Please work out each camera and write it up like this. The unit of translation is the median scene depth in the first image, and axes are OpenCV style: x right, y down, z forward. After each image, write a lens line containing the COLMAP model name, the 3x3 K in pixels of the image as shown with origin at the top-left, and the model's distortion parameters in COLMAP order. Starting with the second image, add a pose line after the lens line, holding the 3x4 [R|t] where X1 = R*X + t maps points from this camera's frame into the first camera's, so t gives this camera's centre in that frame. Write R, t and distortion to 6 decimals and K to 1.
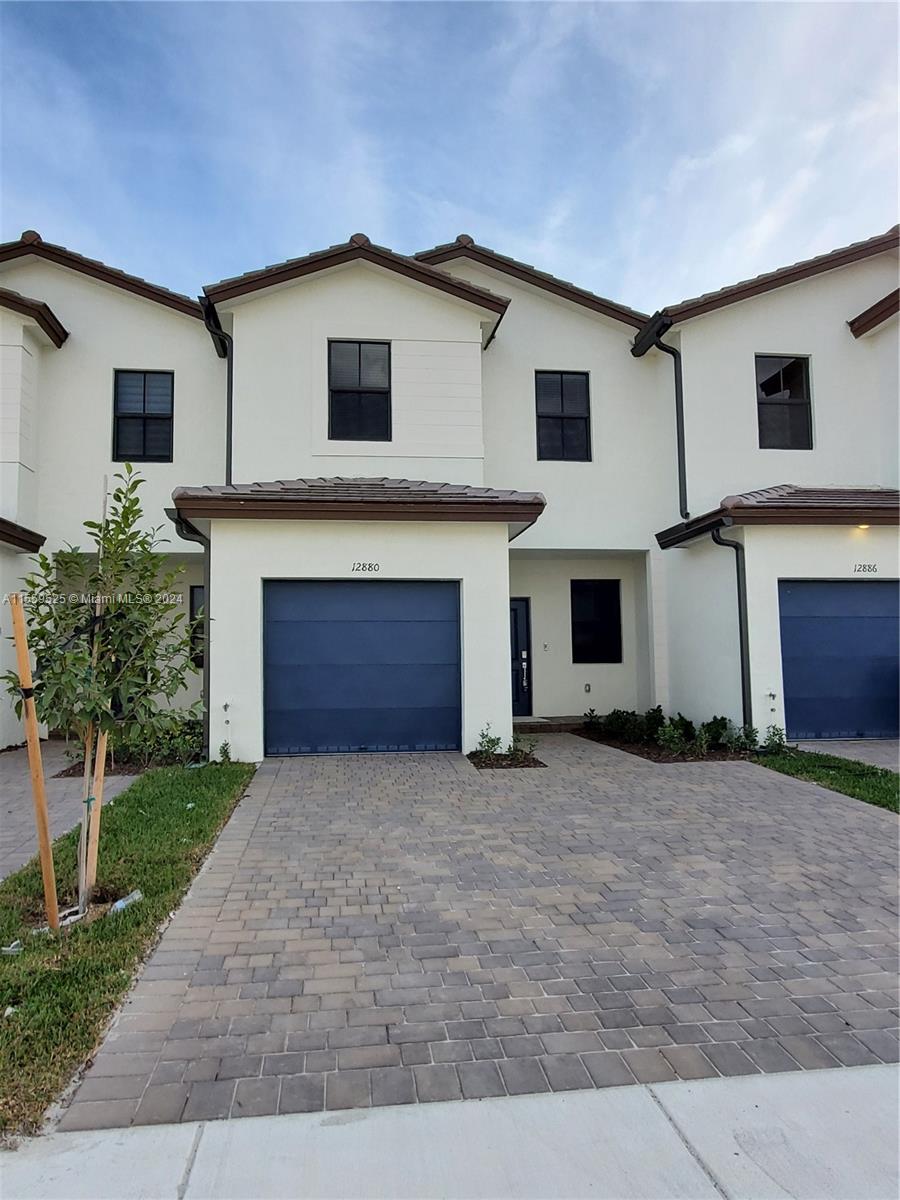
lens RADIAL K [[481.8, 0, 434.4], [0, 481.8, 610.2], [0, 0, 1]] dist [-0.000382, -0.000028]
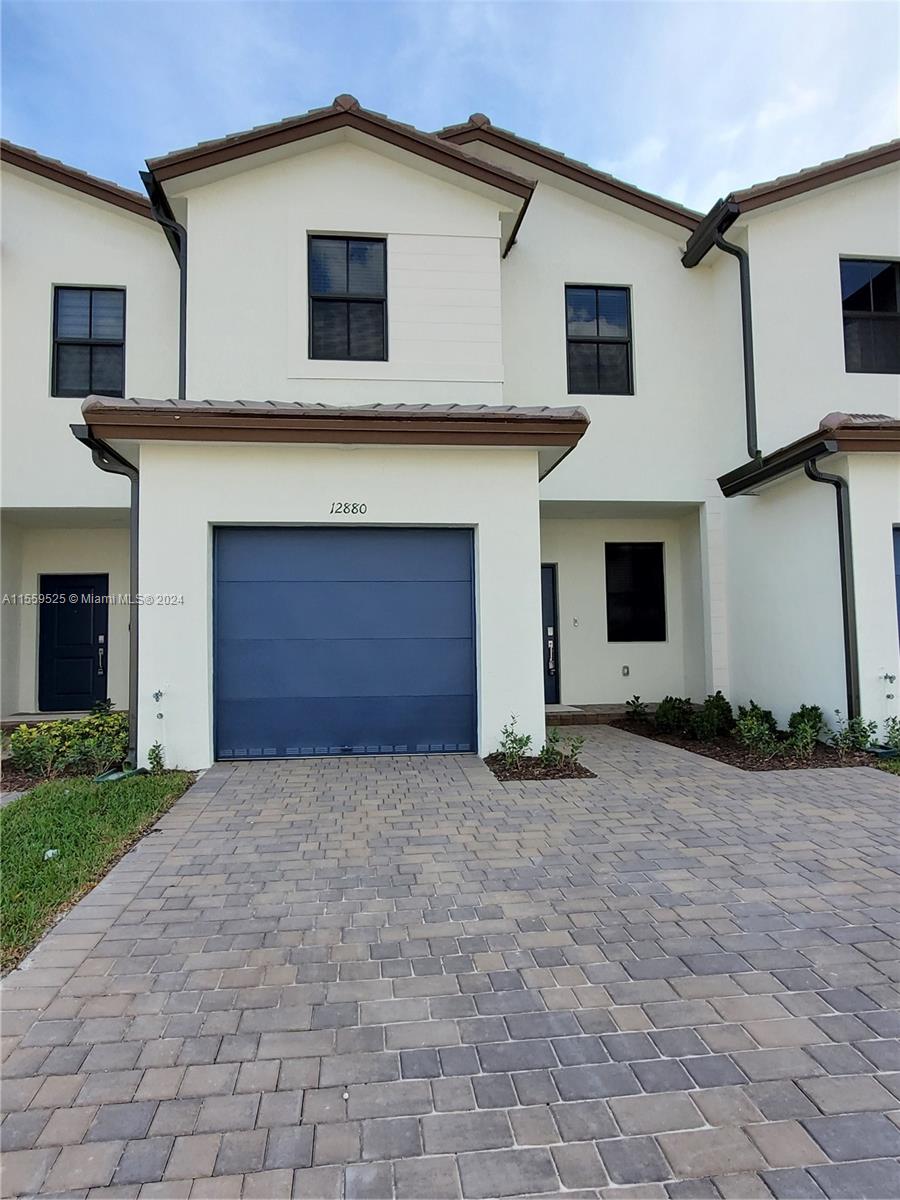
lens RADIAL K [[476.4, 0, 450.0], [0, 476.4, 600.0], [0, 0, 1]] dist [-0.000142, 0.000013]
pose [[0.999983, -0.002370, 0.005259, 0.008914], [0.002340, 0.999981, 0.005681, 0.042350], [-0.005272, -0.005669, 0.999970, 0.221905]]
